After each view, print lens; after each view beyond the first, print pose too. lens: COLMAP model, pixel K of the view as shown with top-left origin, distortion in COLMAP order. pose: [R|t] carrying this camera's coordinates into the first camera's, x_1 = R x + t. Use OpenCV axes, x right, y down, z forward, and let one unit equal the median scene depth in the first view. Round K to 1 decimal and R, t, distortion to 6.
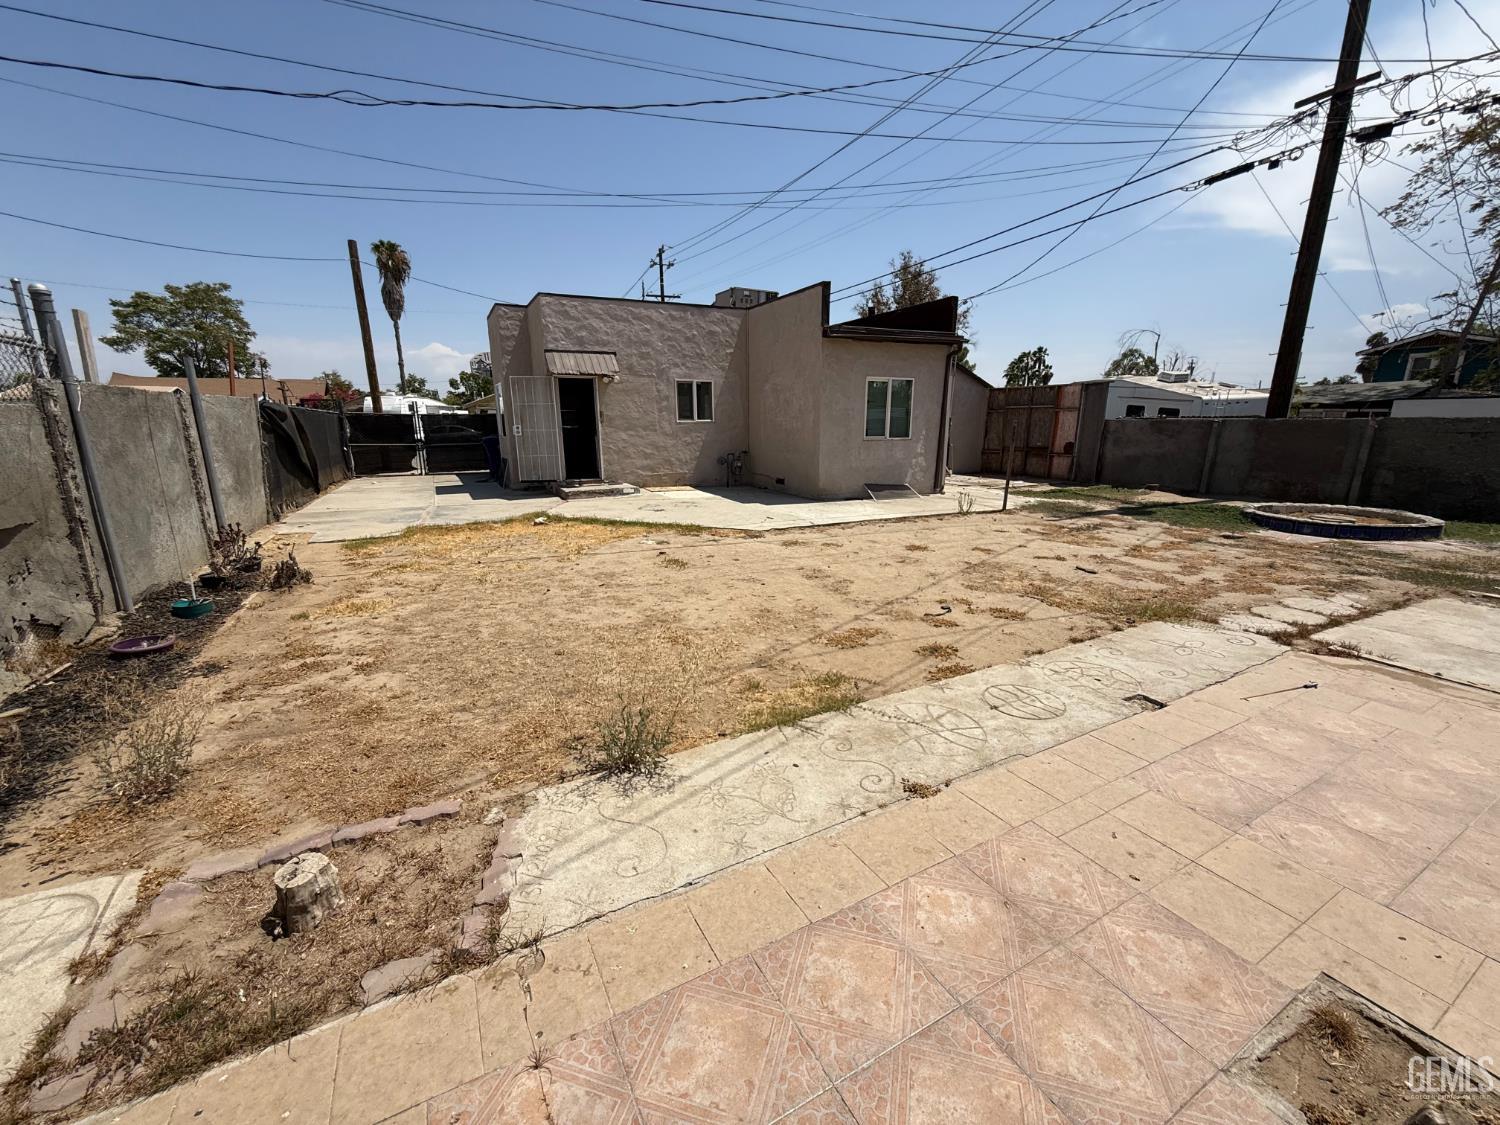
lens RADIAL K [[602.1, 0, 751.1], [0, 602.1, 569.8], [0, 0, 1]] dist [0.000713, -0.000544]
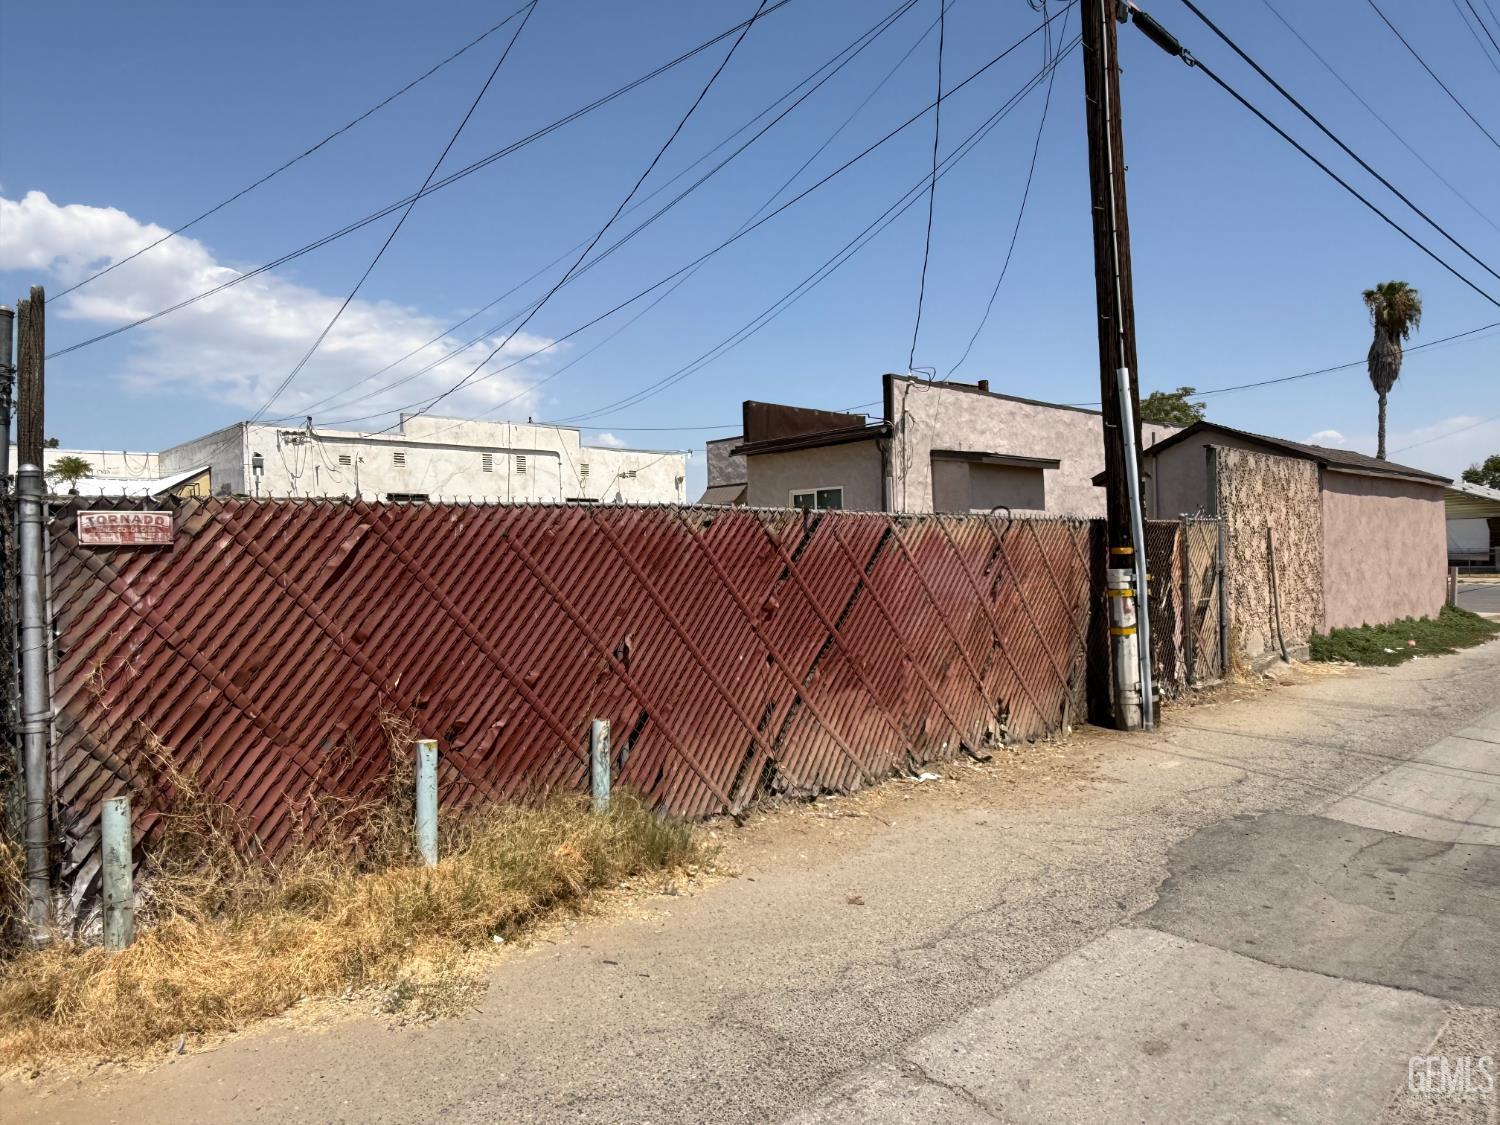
lens RADIAL K [[993.3, 0, 748.6], [0, 993.3, 561.4], [0, 0, 1]] dist [0.016463, 0.001043]
pose [[0.271936, -0.000115, -0.962315, 0.355866], [-0.215502, 0.974595, -0.061015, -0.029434], [0.937875, 0.223973, 0.265002, 0.139695]]
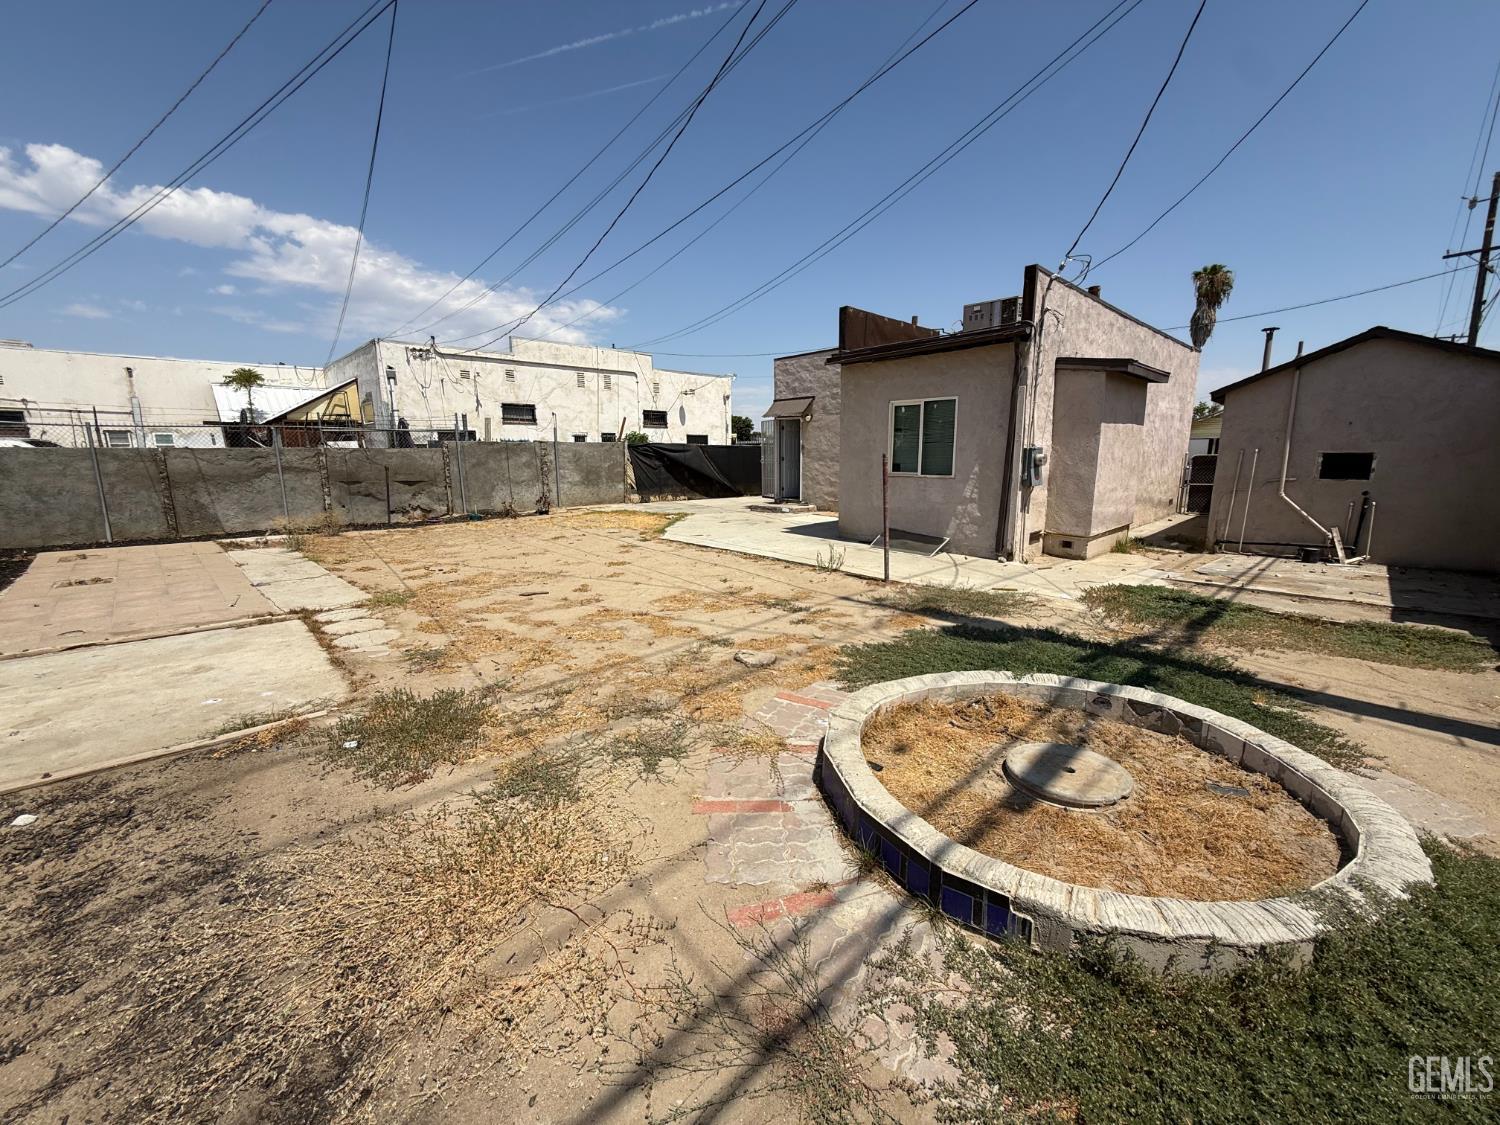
lens RADIAL K [[602.1, 0, 748.7], [0, 602.1, 567.4], [0, 0, 1]] dist [0.000713, -0.000544]
pose [[0.280990, 0.180439, -0.942596, 0.226426], [-0.230169, 0.966172, 0.116338, -0.034903], [0.931701, 0.184266, 0.313016, 0.139376]]
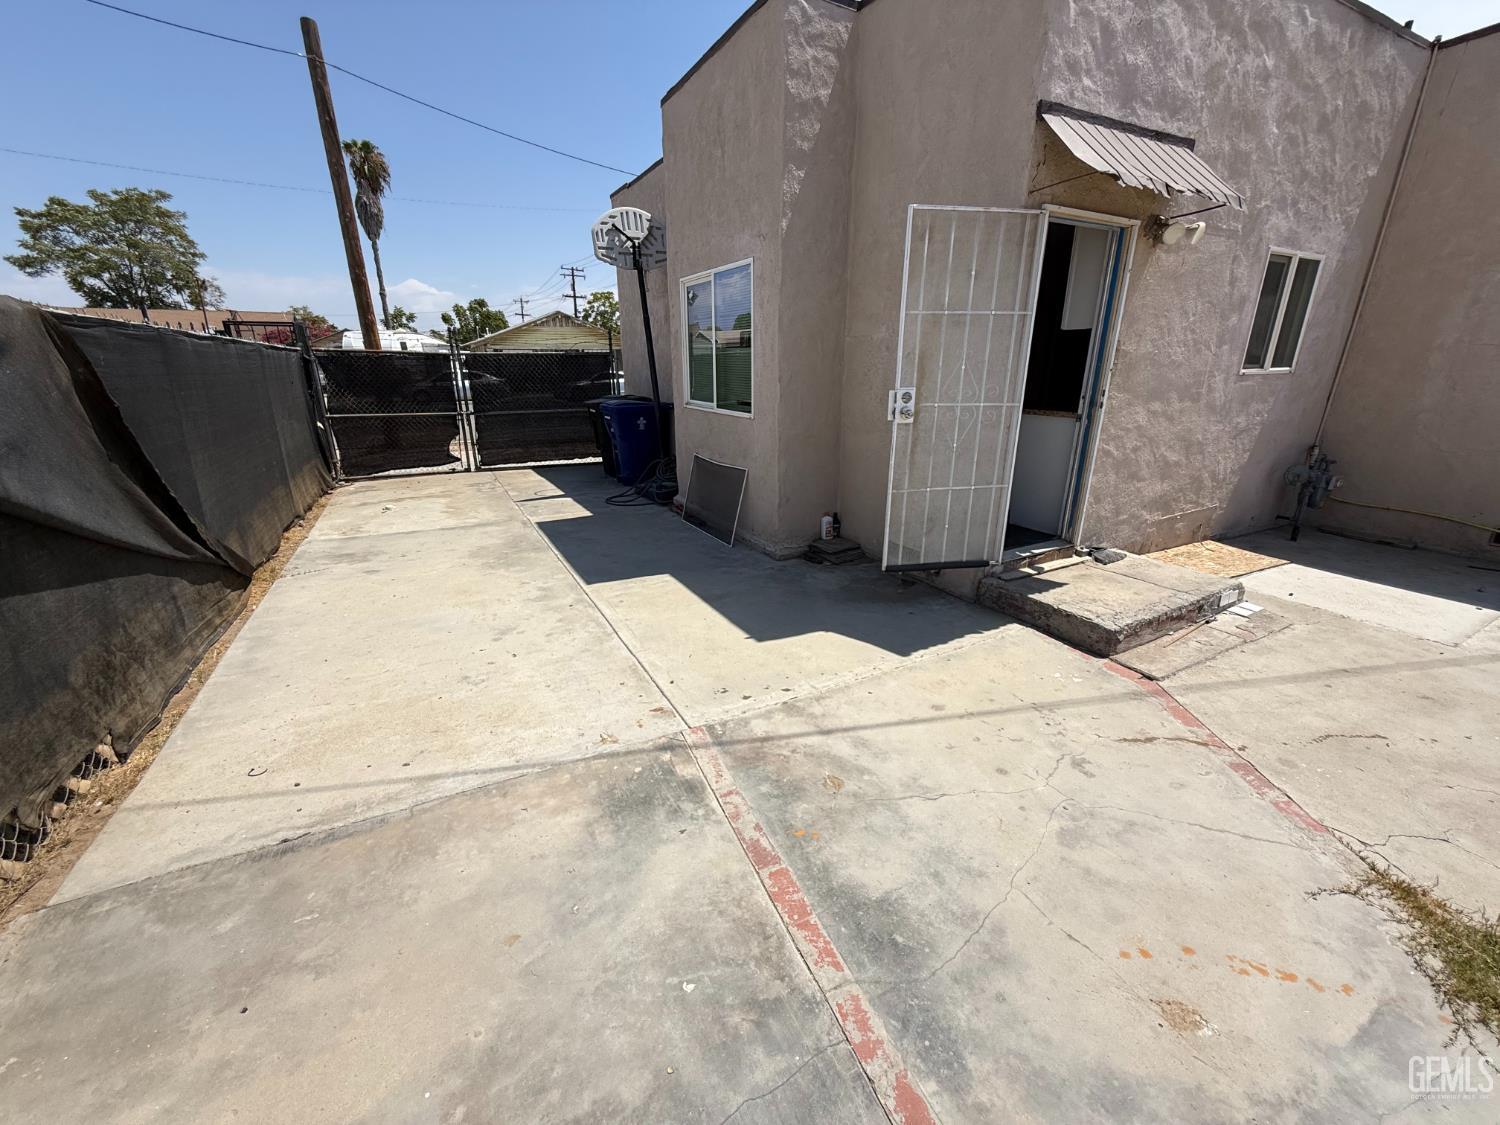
lens RADIAL K [[602.1, 0, 743.0], [0, 602.1, 563.9], [0, 0, 1]] dist [0.000713, -0.000544]
pose [[0.999972, -0.001033, 0.007421, -0.111544], [0.000442, 0.996860, 0.079180, -0.042398], [-0.007479, -0.079174, 0.996833, 0.167318]]
